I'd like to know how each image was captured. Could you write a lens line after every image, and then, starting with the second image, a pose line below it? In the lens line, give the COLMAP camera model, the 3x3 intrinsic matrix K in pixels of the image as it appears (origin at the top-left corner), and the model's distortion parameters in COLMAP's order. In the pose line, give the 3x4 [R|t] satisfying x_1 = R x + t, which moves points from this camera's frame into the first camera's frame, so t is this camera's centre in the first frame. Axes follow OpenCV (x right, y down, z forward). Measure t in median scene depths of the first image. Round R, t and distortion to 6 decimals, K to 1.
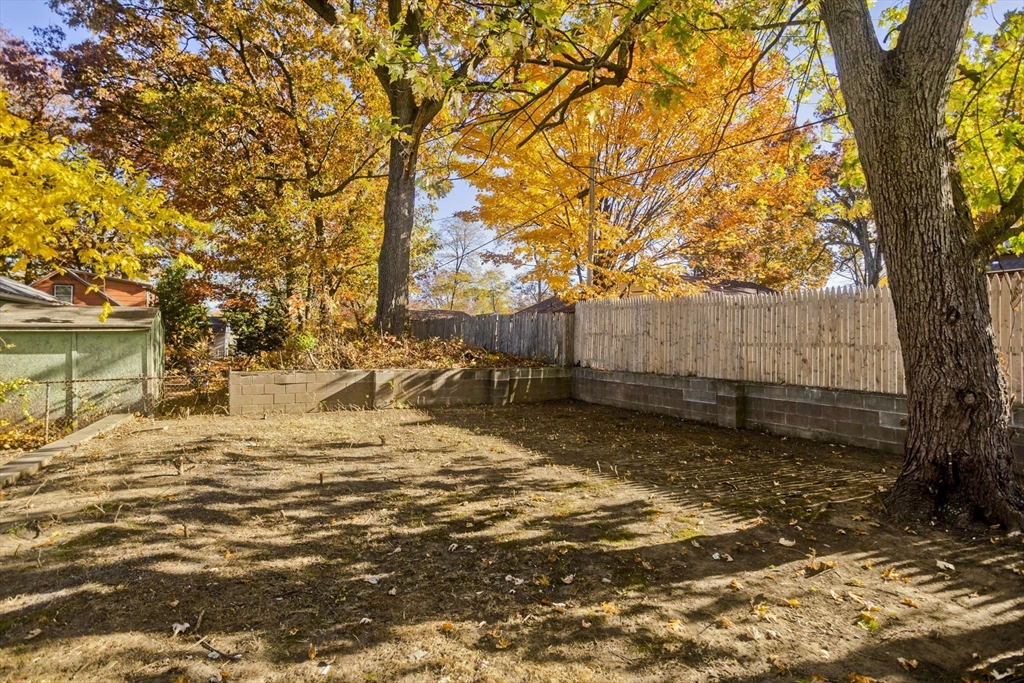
lens RADIAL K [[513.4, 0, 517.2], [0, 513.4, 339.9], [0, 0, 1]] dist [-0.046295, 0.027157]
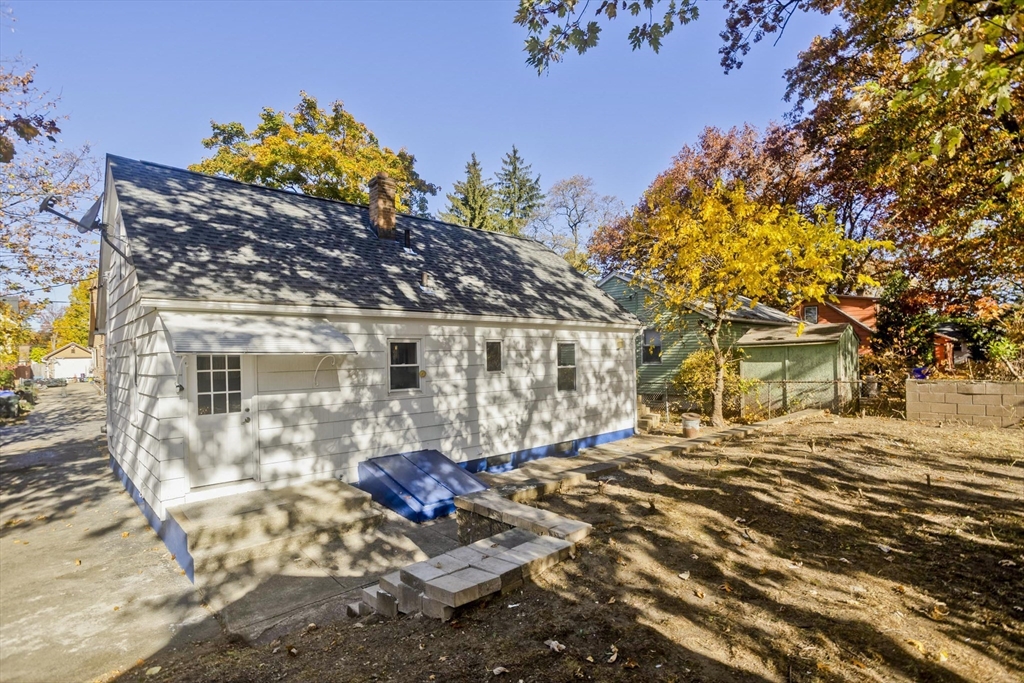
lens RADIAL K [[513.4, 0, 517.2], [0, 513.4, 339.9], [0, 0, 1]] dist [-0.046295, 0.027157]
pose [[0.260336, -0.042417, -0.964586, 0.531722], [0.024263, 0.999006, -0.037382, 0.002965], [0.965213, -0.013671, 0.261107, -0.114131]]
